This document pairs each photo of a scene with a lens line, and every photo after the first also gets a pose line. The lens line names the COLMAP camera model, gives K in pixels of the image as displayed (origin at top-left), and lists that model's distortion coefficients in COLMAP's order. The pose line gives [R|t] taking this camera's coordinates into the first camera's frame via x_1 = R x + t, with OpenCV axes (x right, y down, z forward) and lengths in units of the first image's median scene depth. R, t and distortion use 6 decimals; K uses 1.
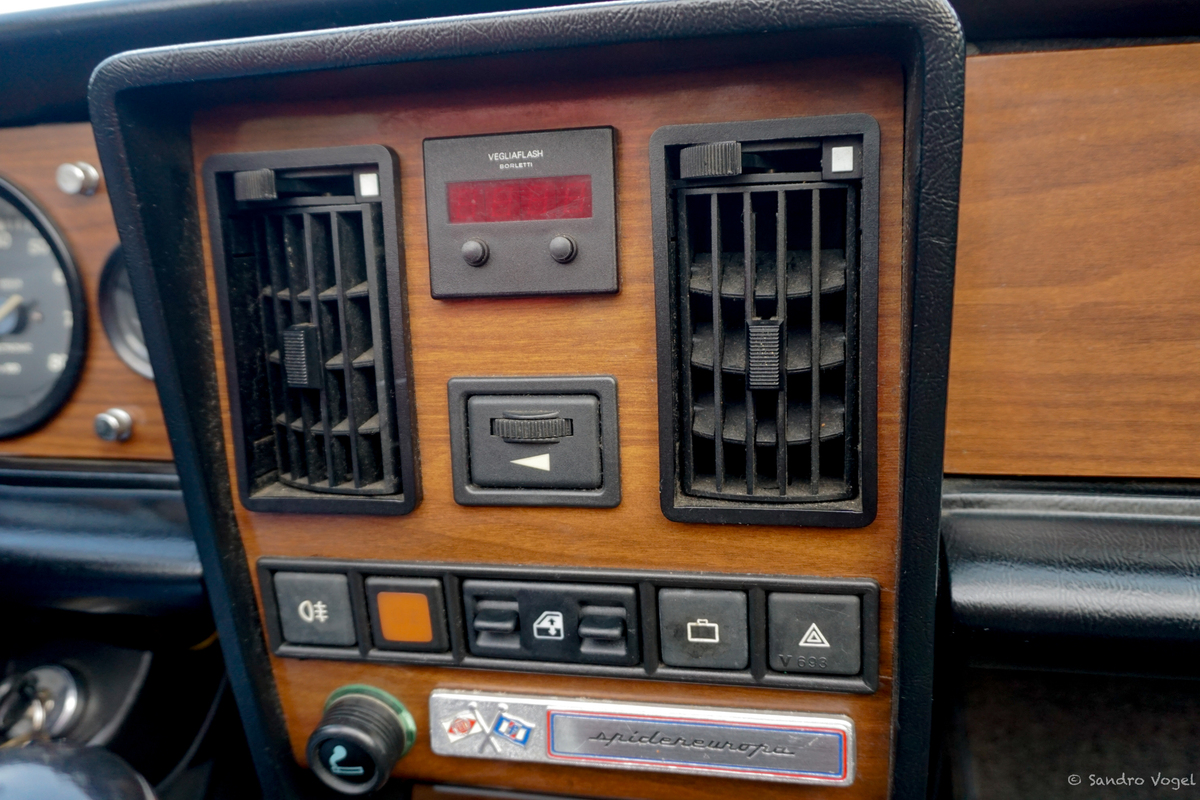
lens RADIAL K [[935.0, 0, 600.0], [0, 935.0, 400.0], [0, 0, 1]] dist [-0.005207, 0.007456]
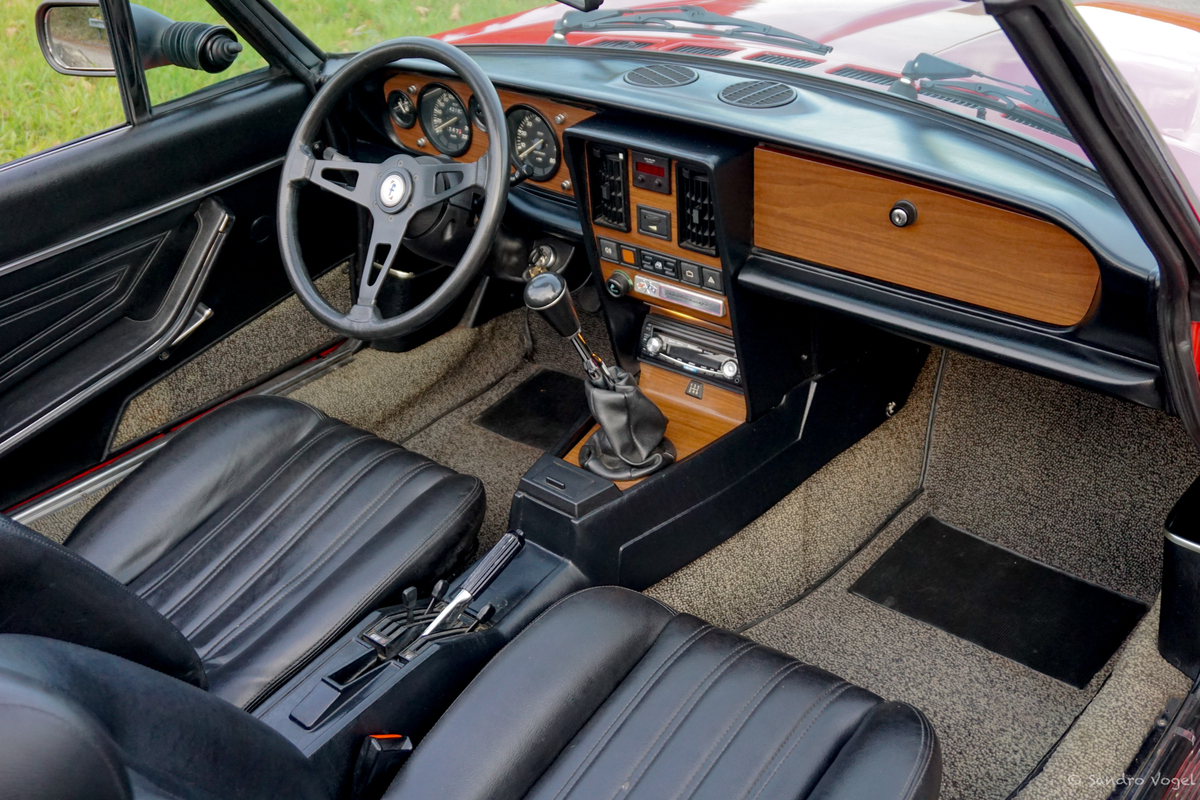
lens RADIAL K [[1296.5, 0, 600.0], [0, 1296.5, 400.0], [0, 0, 1]] dist [0.001661, -0.000710]
pose [[0.887834, 0.224237, -0.401831, 2.150023], [-0.048529, 0.913992, 0.402819, -1.502503], [0.457597, -0.338136, 0.822356, -3.999848]]
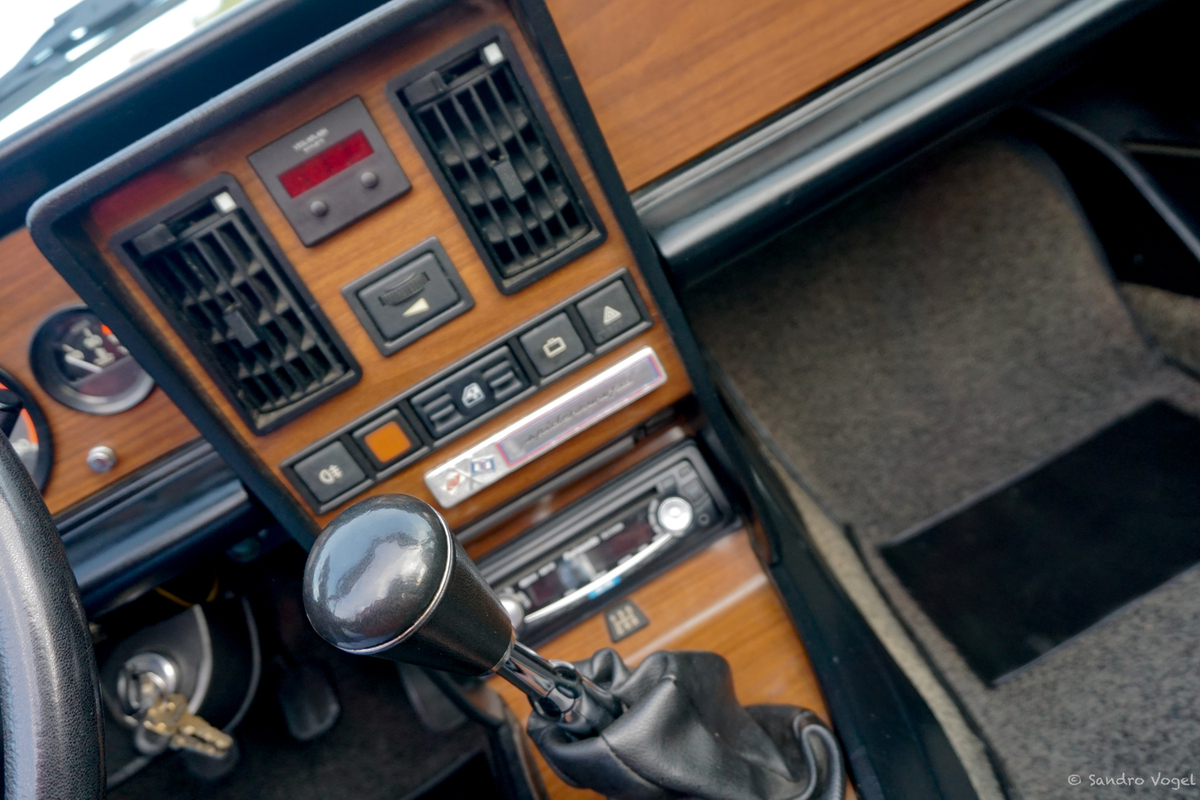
lens RADIAL K [[935.0, 0, 600.0], [0, 935.0, 400.0], [0, 0, 1]] dist [-0.005207, 0.007456]
pose [[0.814947, -0.526666, 0.241837, -0.277344], [0.474479, 0.845952, 0.243382, -0.039954], [-0.332763, -0.083596, 0.939298, -0.606464]]
